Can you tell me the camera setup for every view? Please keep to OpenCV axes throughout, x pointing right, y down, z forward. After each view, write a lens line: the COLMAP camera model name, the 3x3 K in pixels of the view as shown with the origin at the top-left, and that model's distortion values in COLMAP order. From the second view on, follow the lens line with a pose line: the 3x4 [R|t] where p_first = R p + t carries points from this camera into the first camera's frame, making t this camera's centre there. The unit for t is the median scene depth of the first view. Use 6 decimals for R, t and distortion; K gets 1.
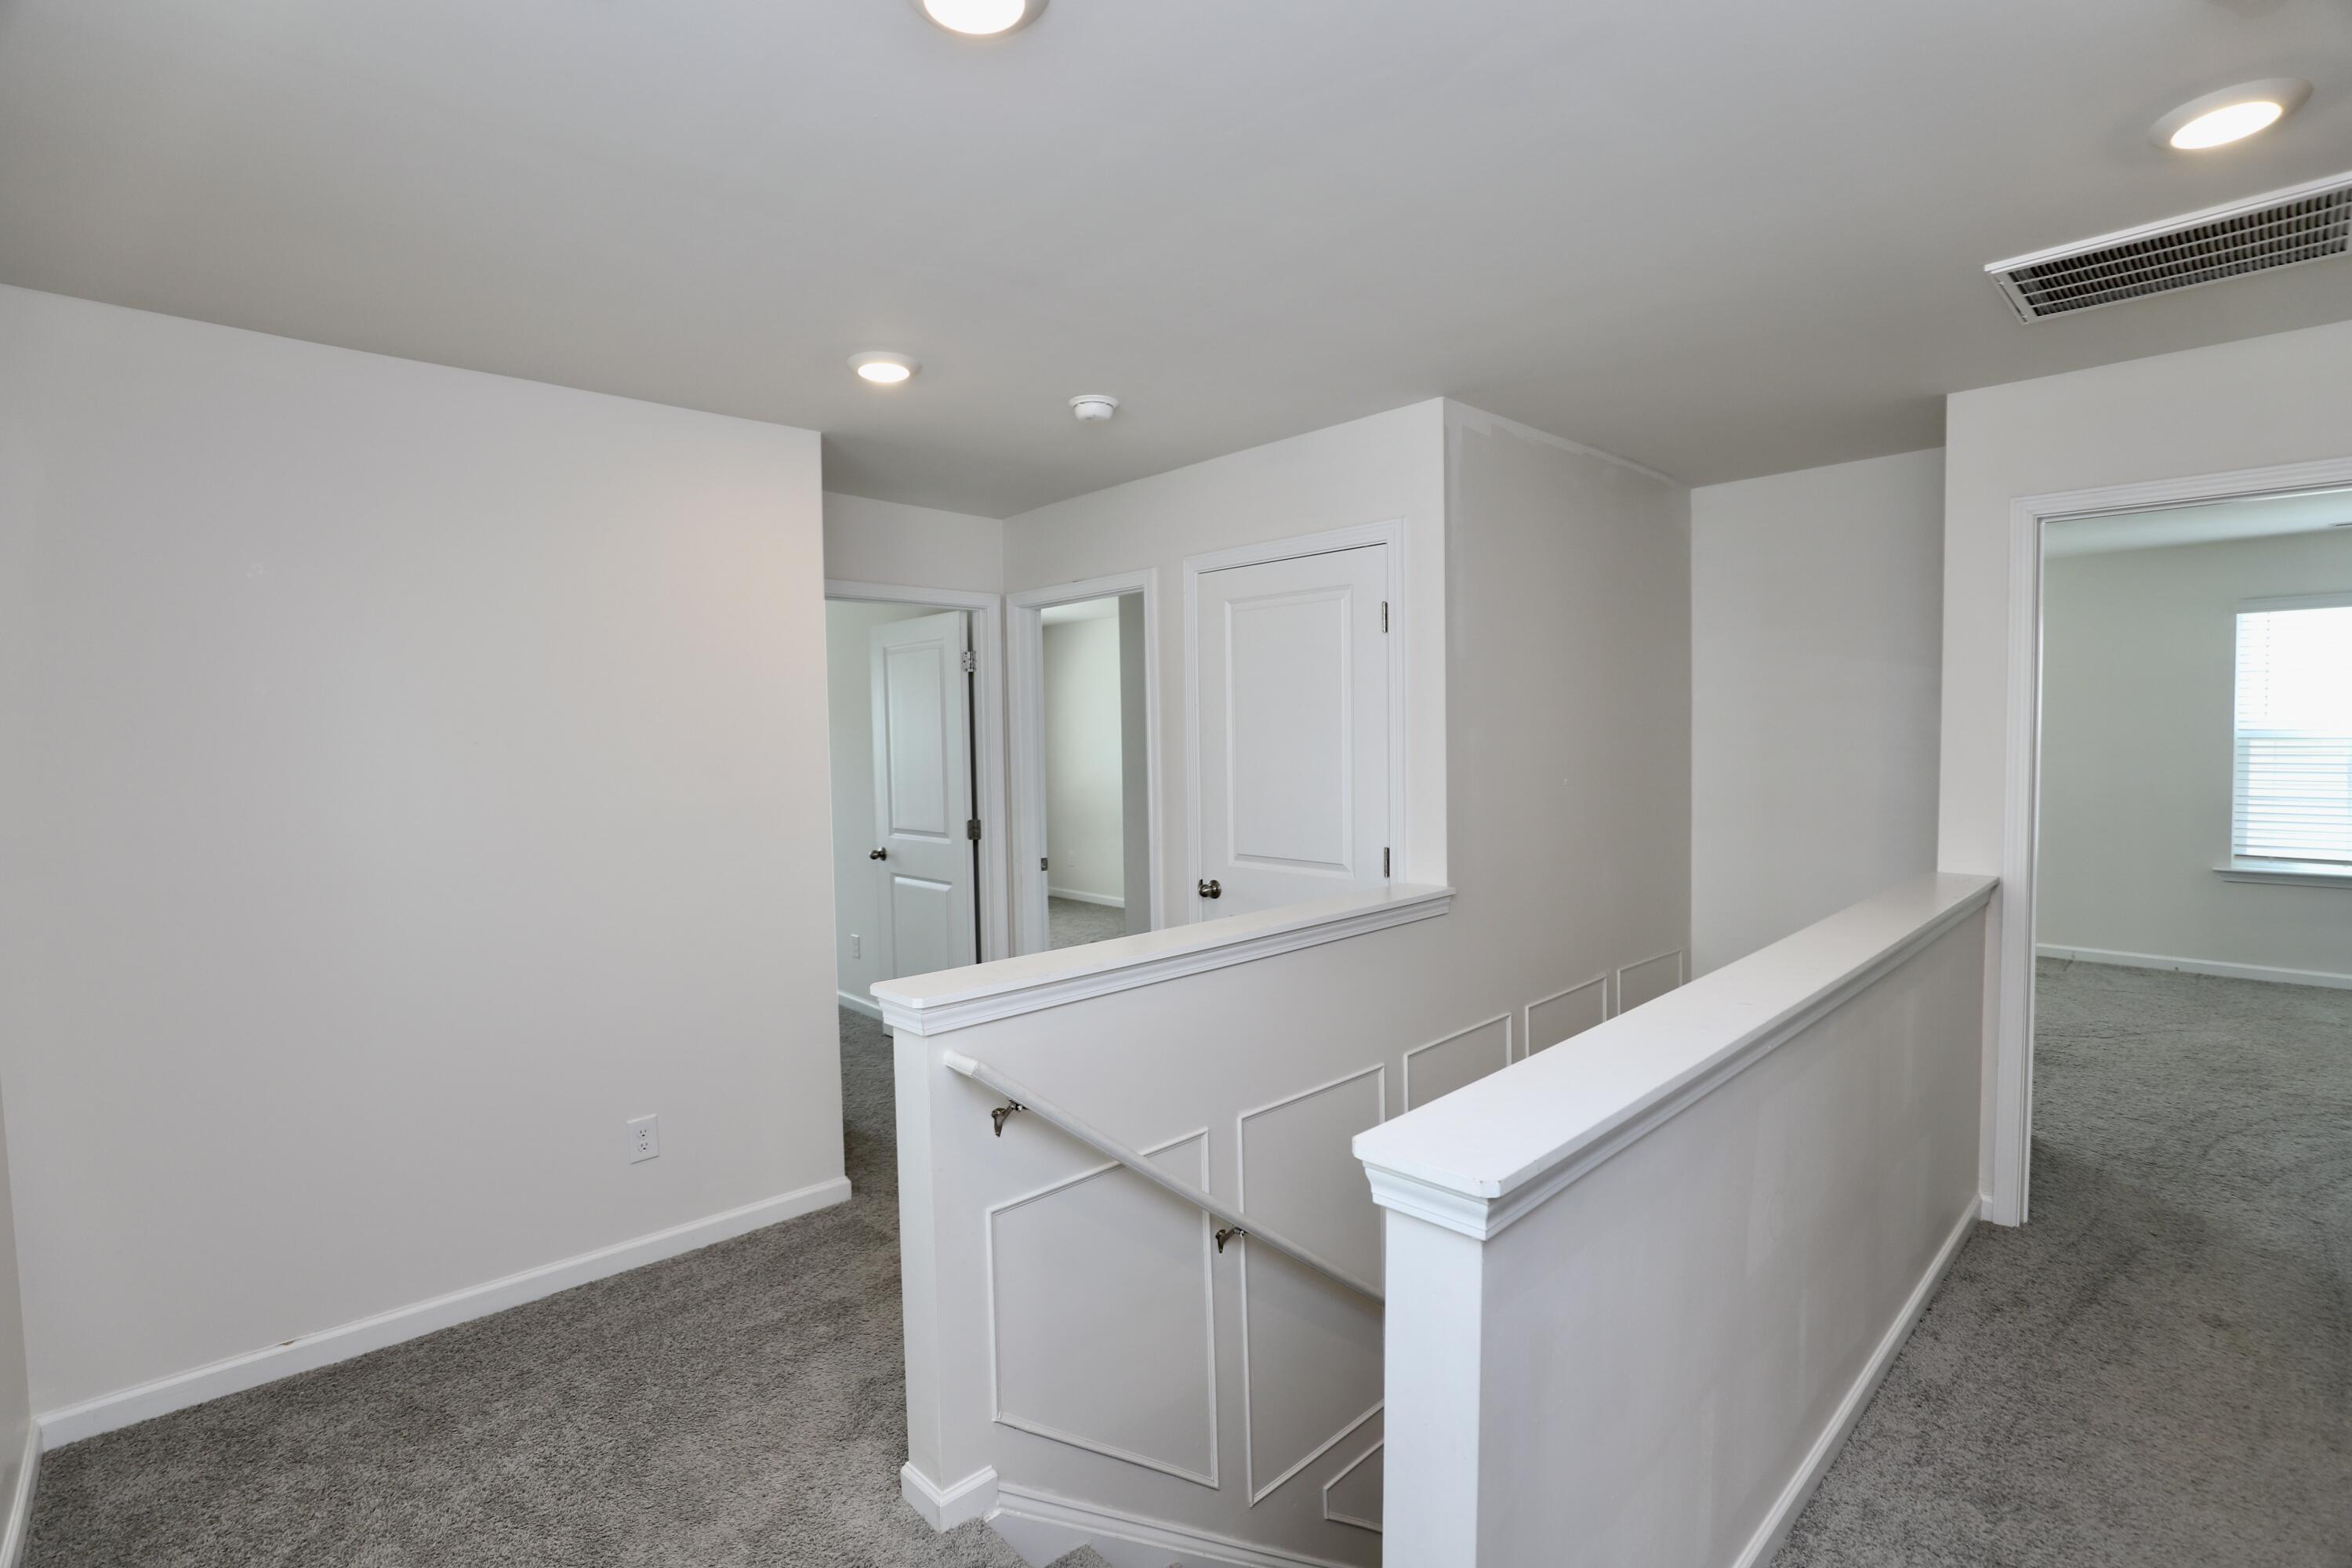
lens RADIAL K [[1082.3, 0, 1174.6], [0, 1082.3, 779.8], [0, 0, 1]] dist [-0.040030, 0.009428]
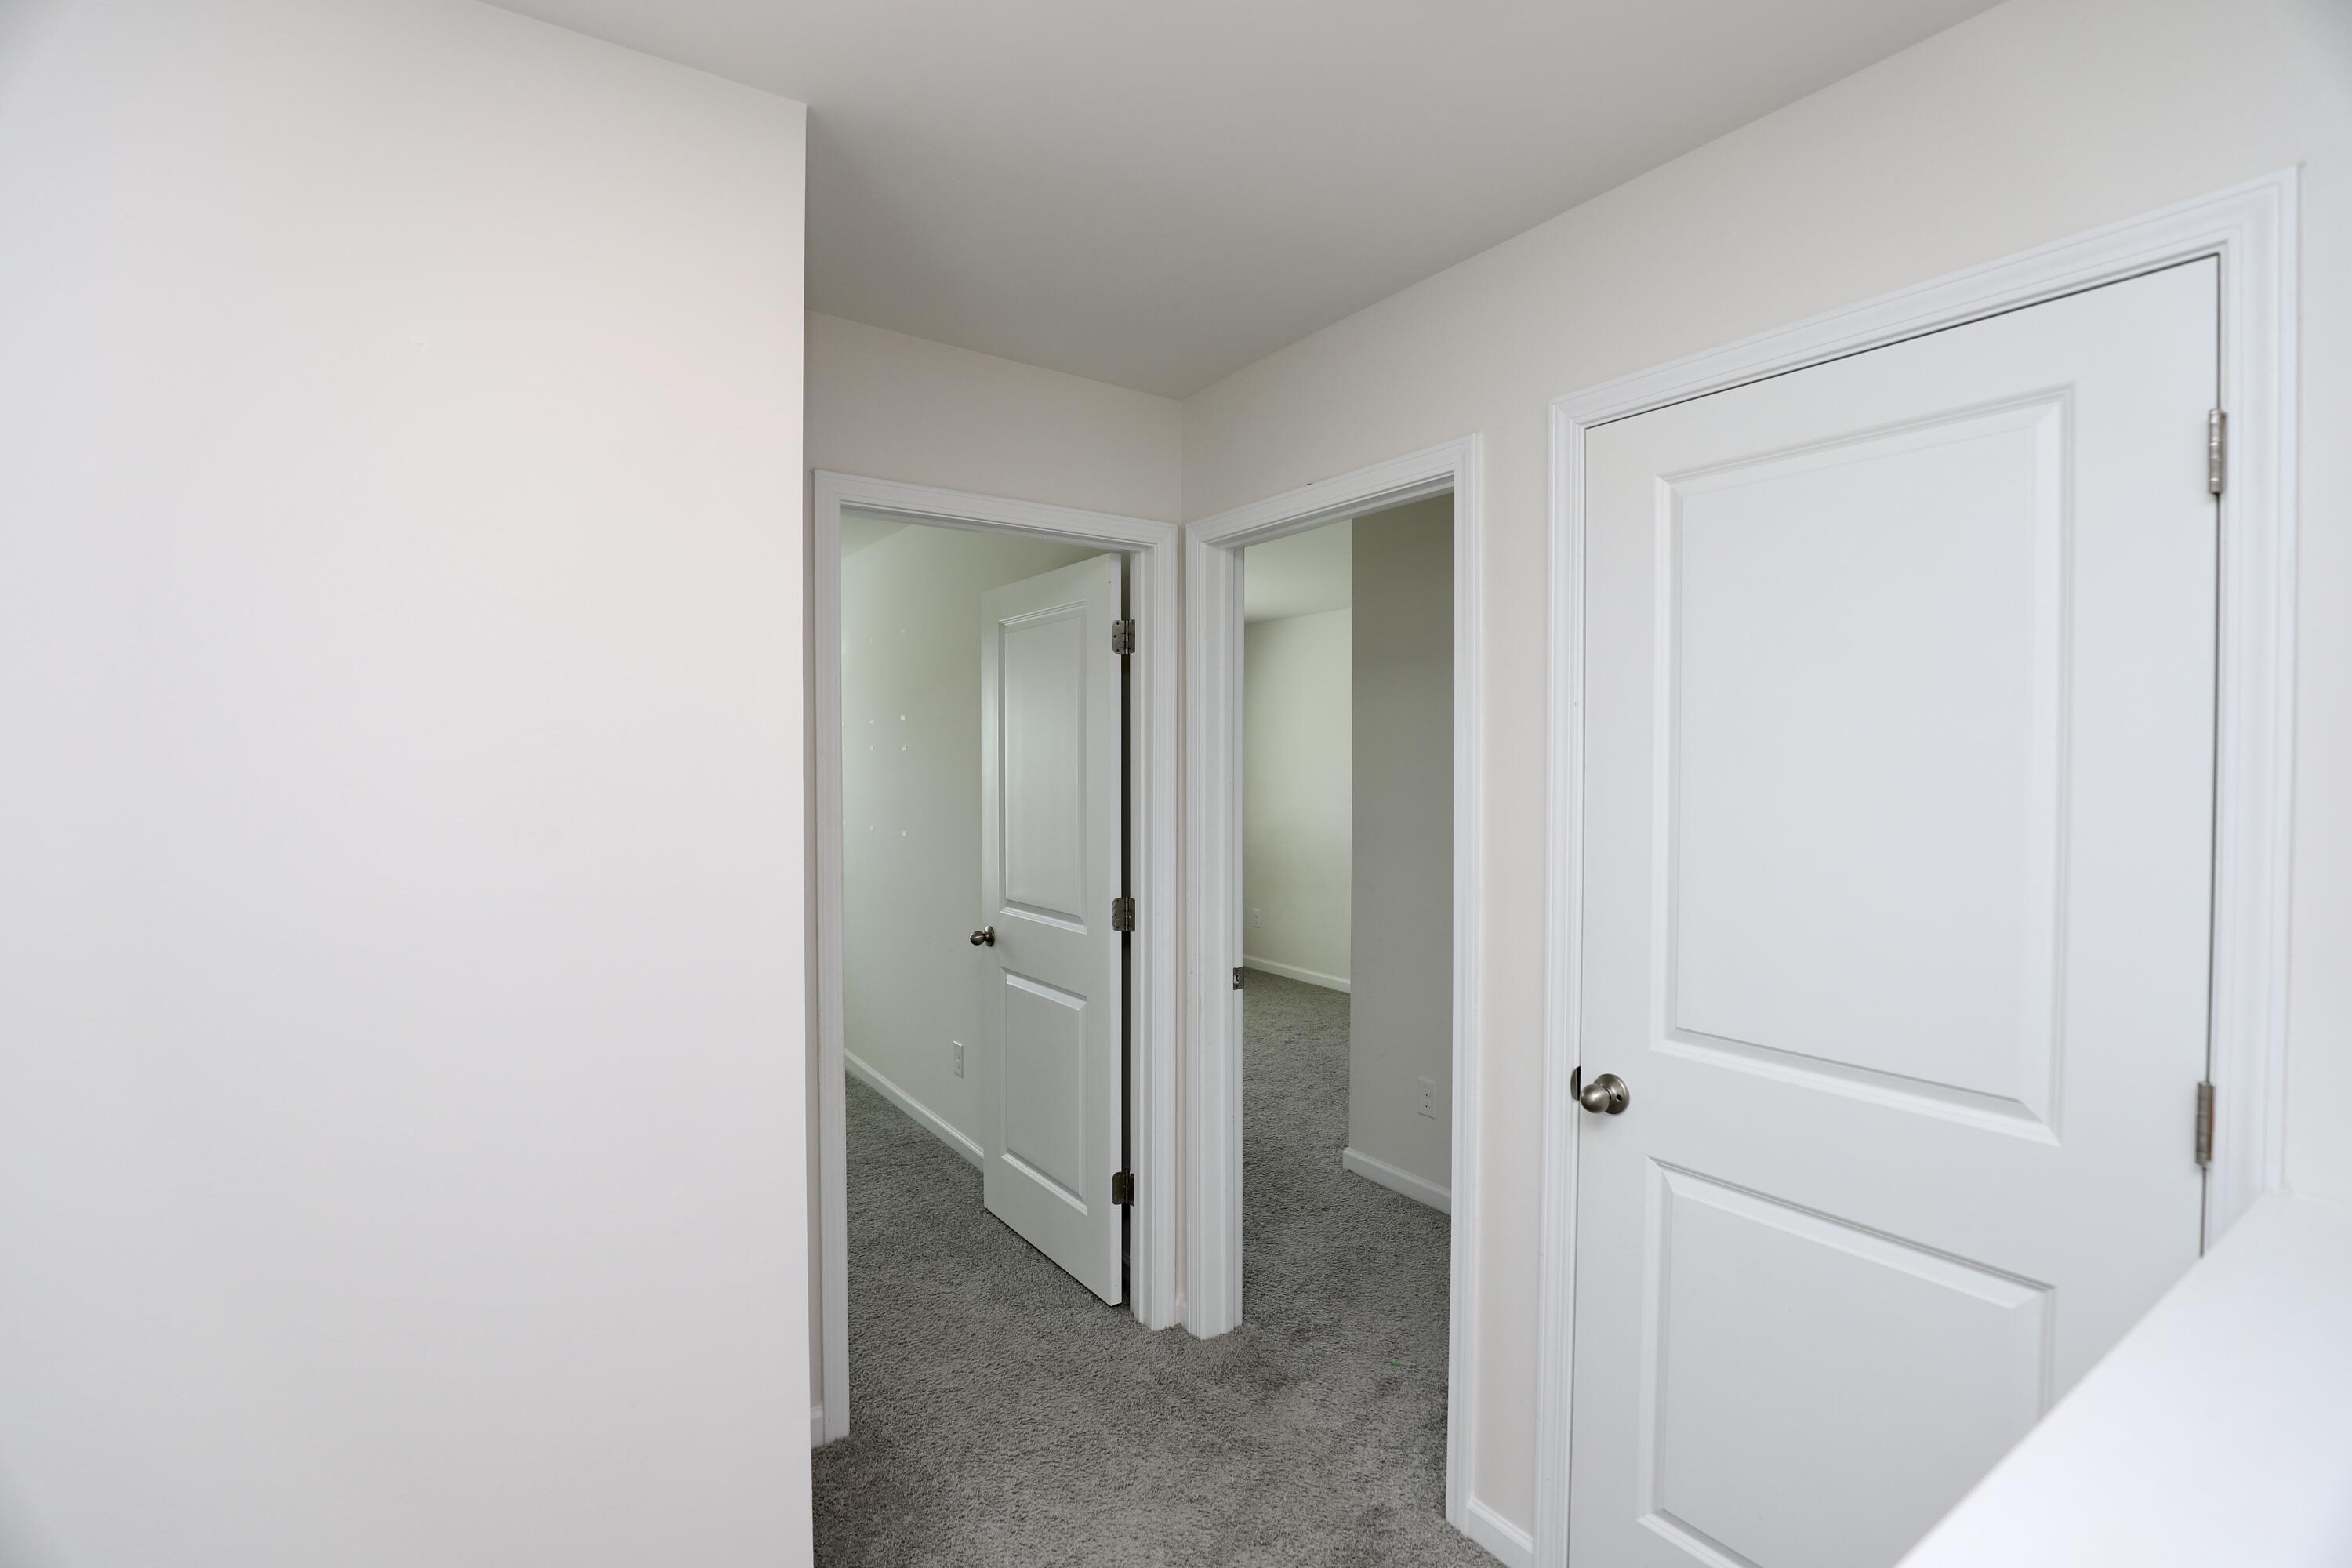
lens RADIAL K [[1082.3, 0, 1174.6], [0, 1082.3, 779.8], [0, 0, 1]] dist [-0.040030, 0.009428]
pose [[0.987407, 0.019740, -0.156966, -0.064866], [-0.023652, 0.999453, -0.023093, -0.015928], [0.156425, 0.026515, 0.987334, 0.408579]]
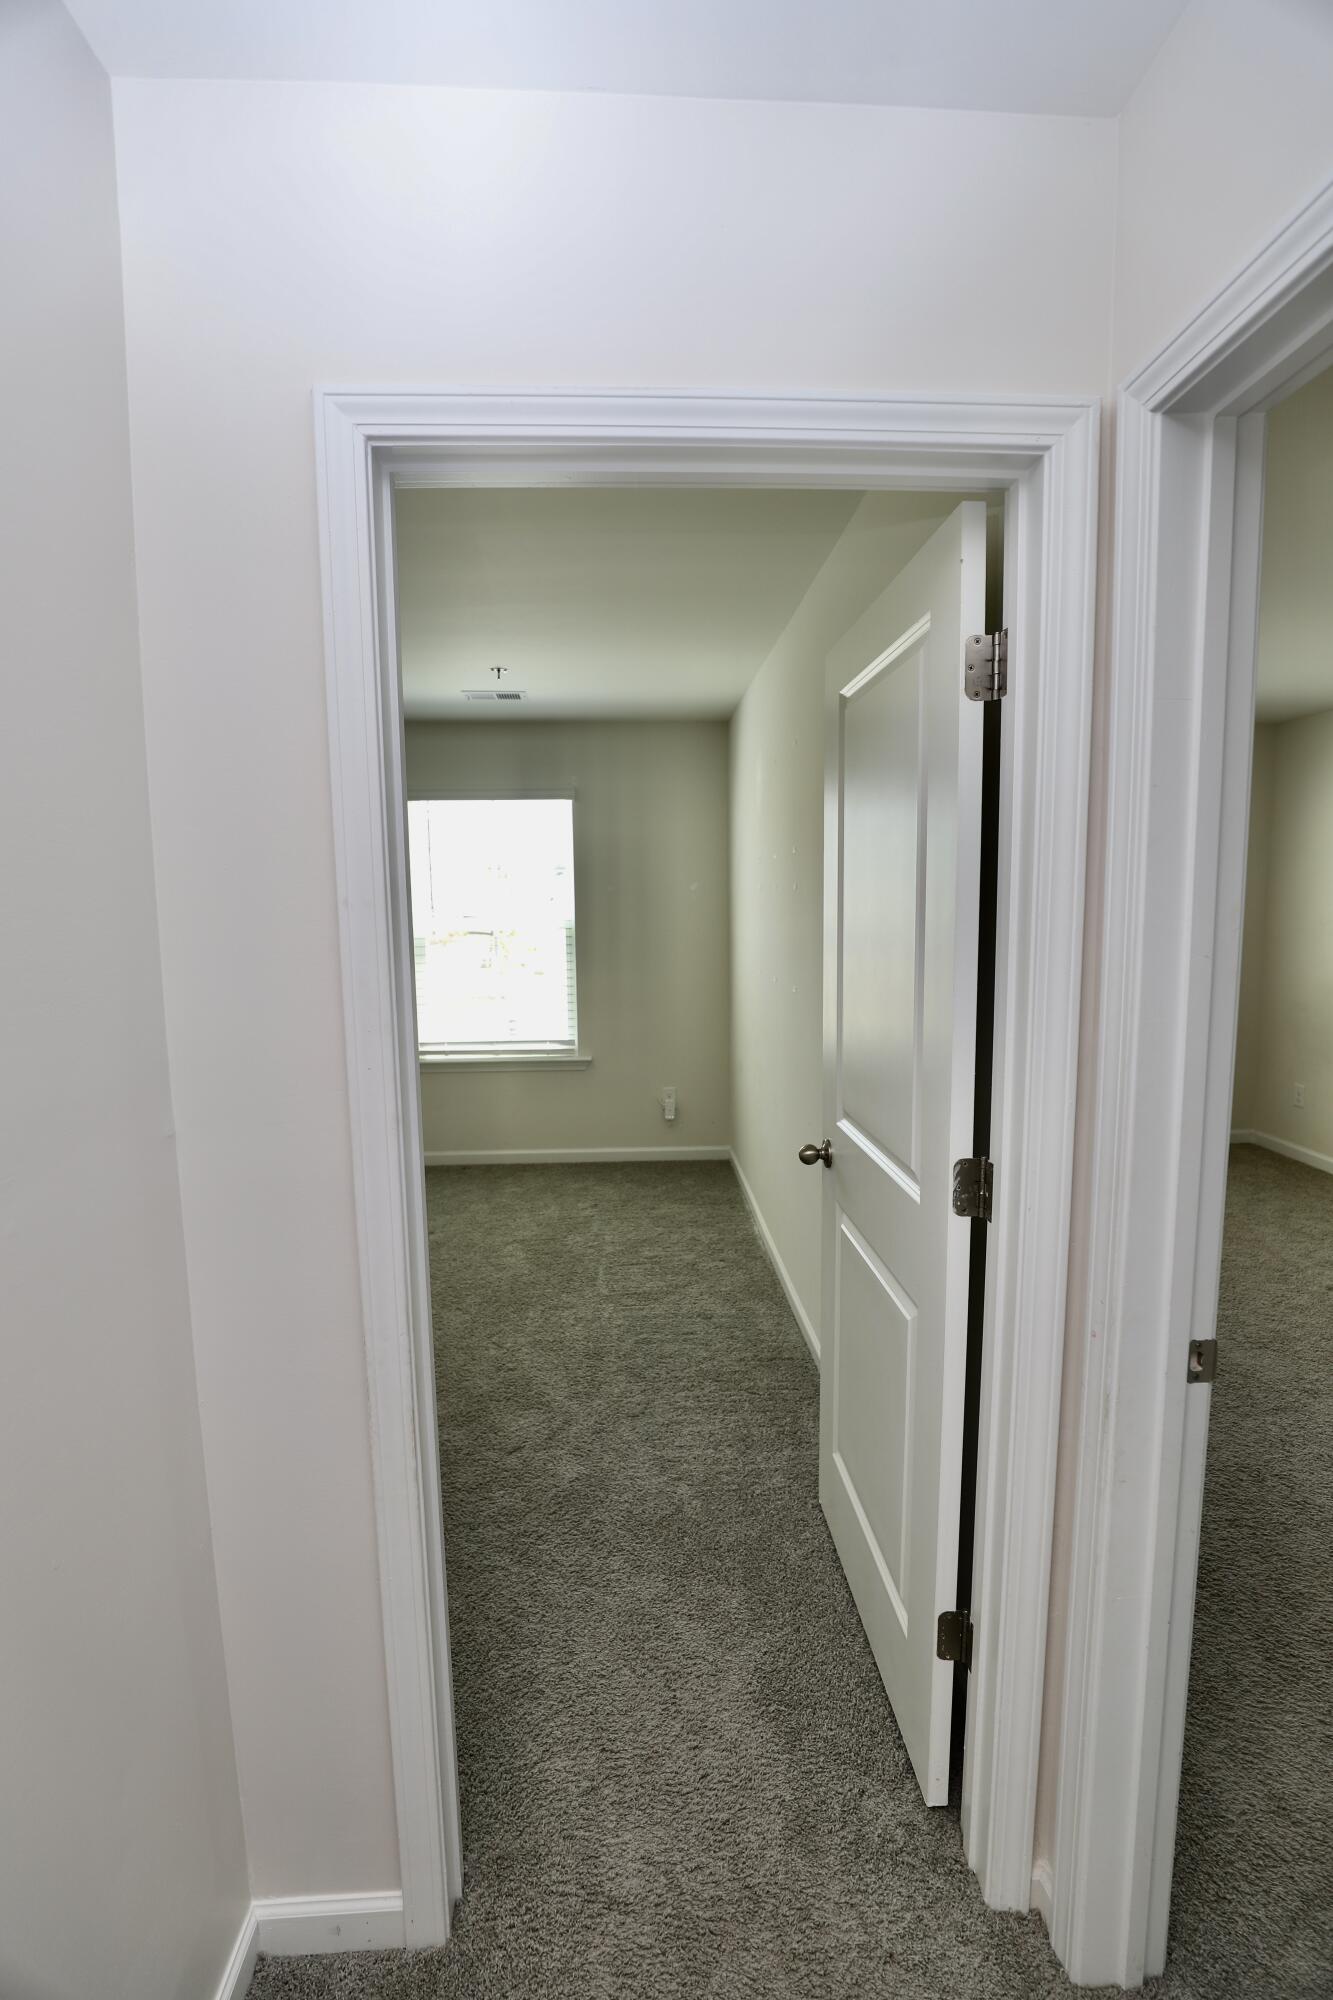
lens RADIAL K [[920.3, 0, 660.1], [0, 920.3, 1009.3], [0, 0, 1]] dist [-0.040030, 0.009428]
pose [[0.757327, 0.084317, -0.647569, -0.082588], [-0.027705, 0.994885, 0.097139, -0.033533], [0.652448, -0.055625, 0.755790, 0.733266]]
